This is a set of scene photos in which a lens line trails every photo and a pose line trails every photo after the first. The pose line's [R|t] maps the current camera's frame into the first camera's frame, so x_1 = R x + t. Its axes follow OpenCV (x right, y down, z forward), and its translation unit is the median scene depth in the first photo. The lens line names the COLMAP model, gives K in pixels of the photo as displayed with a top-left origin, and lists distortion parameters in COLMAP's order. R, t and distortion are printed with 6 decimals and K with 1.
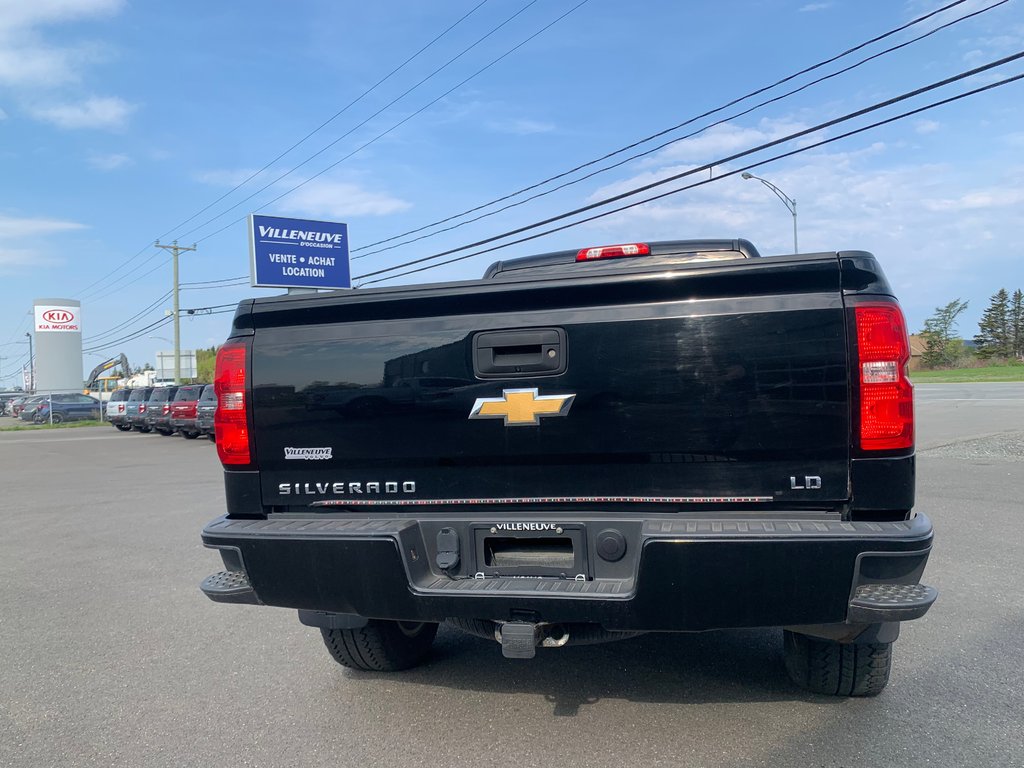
lens RADIAL K [[795.8, 0, 502.6], [0, 795.8, 383.4], [0, 0, 1]] dist [0.061706, 0.000917]
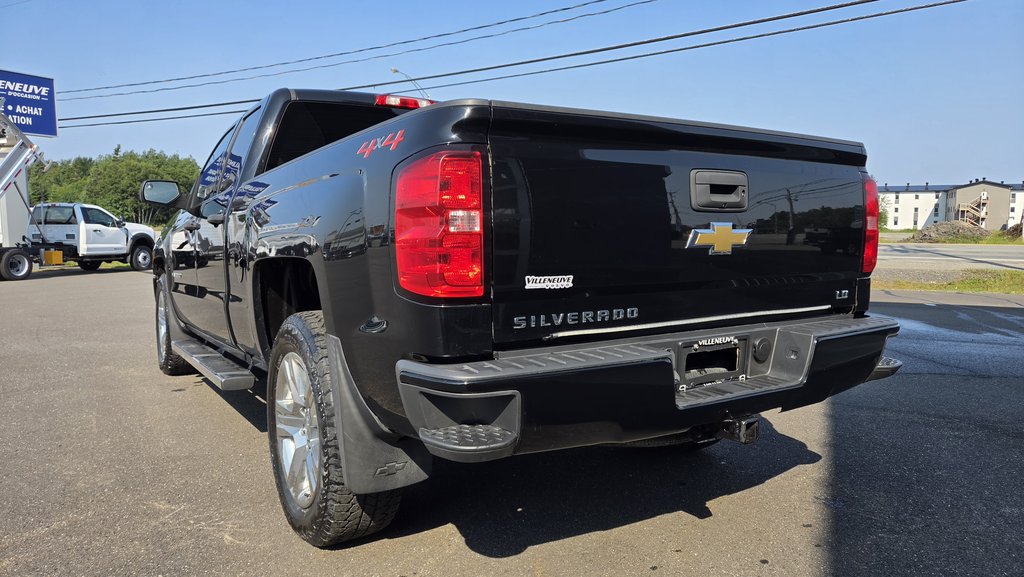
lens RADIAL K [[691.1, 0, 511.5], [0, 691.1, 270.7], [0, 0, 1]] dist [0.045946, -0.005283]
pose [[0.670201, 0.002239, 0.742176, -0.455788], [-0.034347, 0.999018, 0.028002, 0.028615], [-0.741385, -0.044259, 0.669619, 0.266402]]
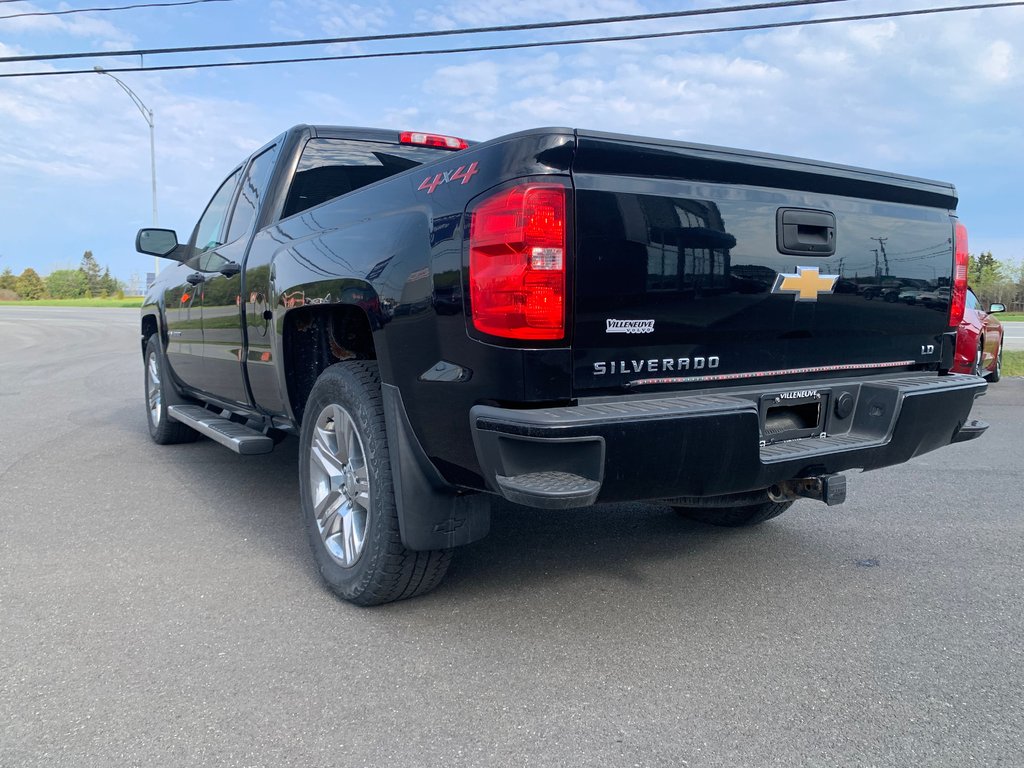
lens RADIAL K [[782.6, 0, 499.3], [0, 782.6, 381.4], [0, 0, 1]] dist [0.074539, -0.100134]
pose [[0.680411, -0.029382, 0.732241, -0.509760], [-0.040328, 0.996181, 0.077446, 0.046201], [-0.731720, -0.082225, 0.676627, 0.278704]]
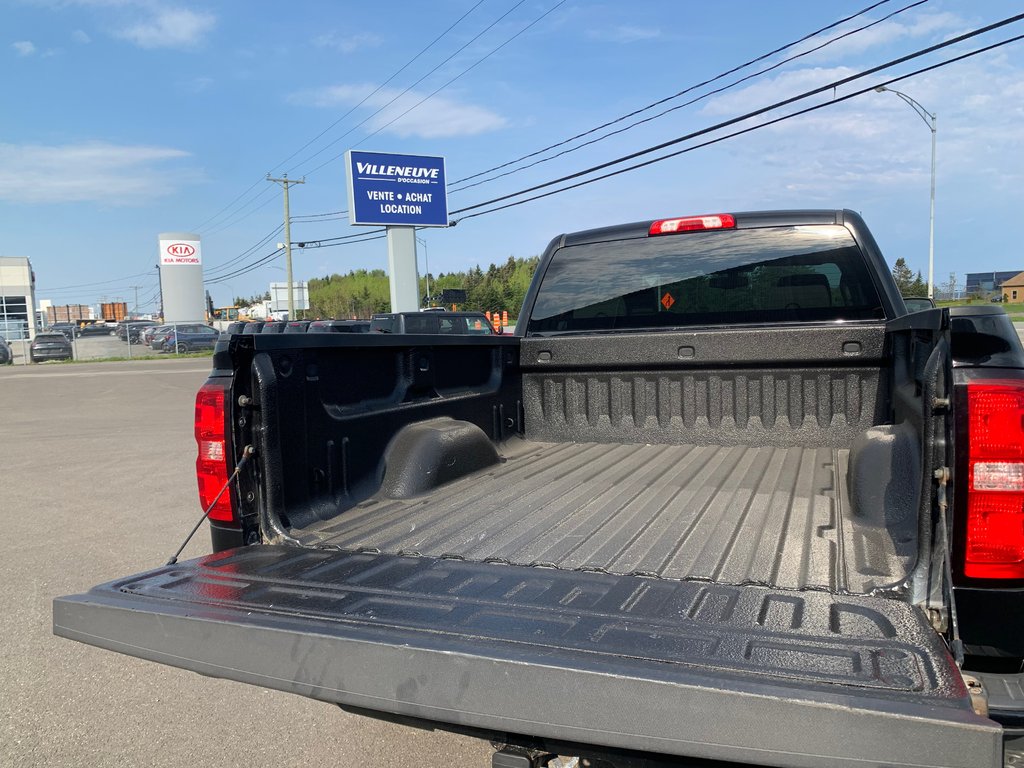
lens RADIAL K [[782.9, 0, 512.0], [0, 782.9, 384.0], [0, 0, 1]] dist [0.080149, -0.001545]
pose [[0.992336, 0.014585, -0.122709, 0.050918], [-0.002514, 0.995188, 0.097950, -0.074676], [0.123547, -0.096891, 0.987597, 0.102054]]
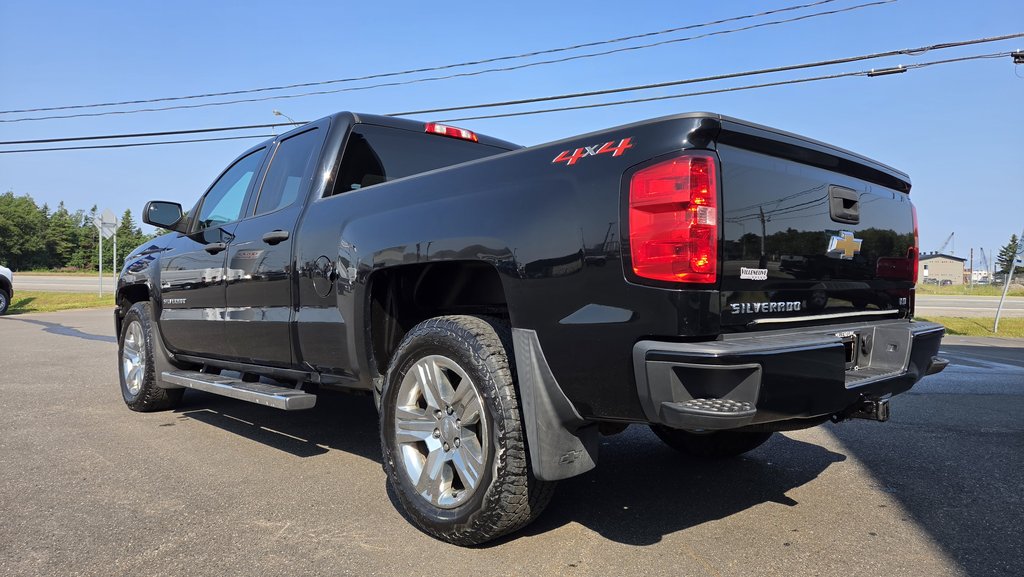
lens RADIAL K [[689.5, 0, 508.1], [0, 689.5, 261.0], [0, 0, 1]] dist [0.044726, -0.003218]
pose [[0.526242, 0.073121, 0.847185, -0.627099], [-0.036628, 0.997320, -0.063328, 0.074194], [-0.849546, 0.002295, 0.527510, 0.421067]]
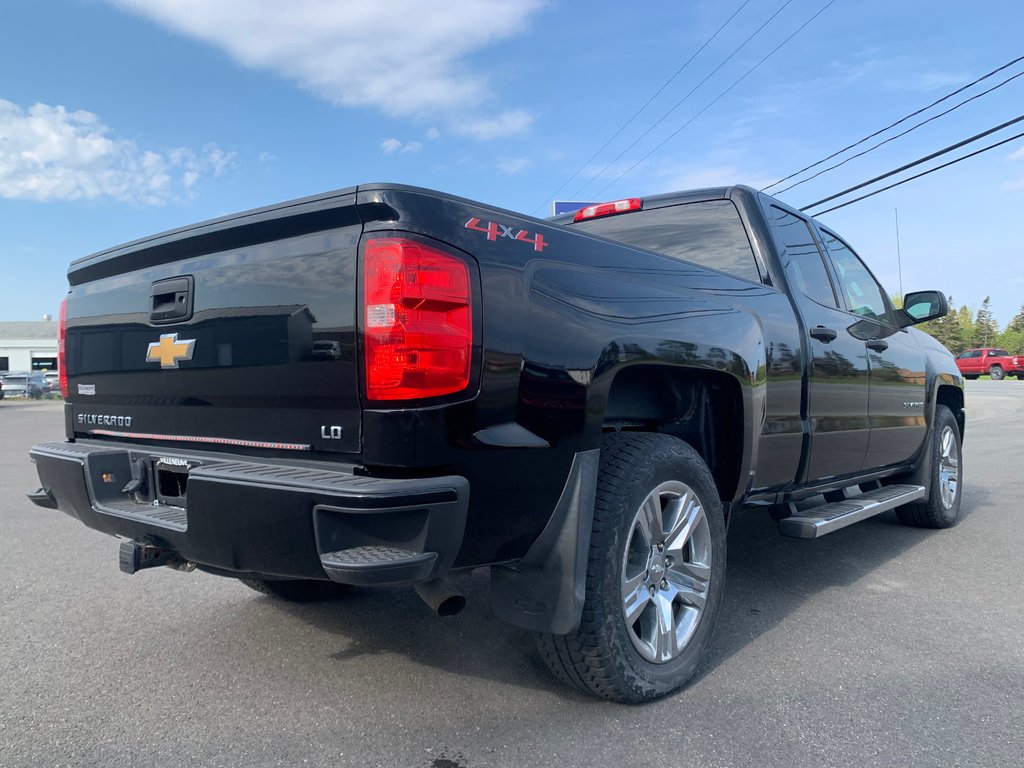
lens RADIAL K [[792.9, 0, 491.2], [0, 792.9, 378.2], [0, 0, 1]] dist [0.012687, -0.001237]
pose [[0.891307, 0.033342, -0.452172, 0.439899], [-0.026905, 0.999424, 0.020661, 0.015869], [0.452600, -0.006249, 0.891692, 0.113863]]
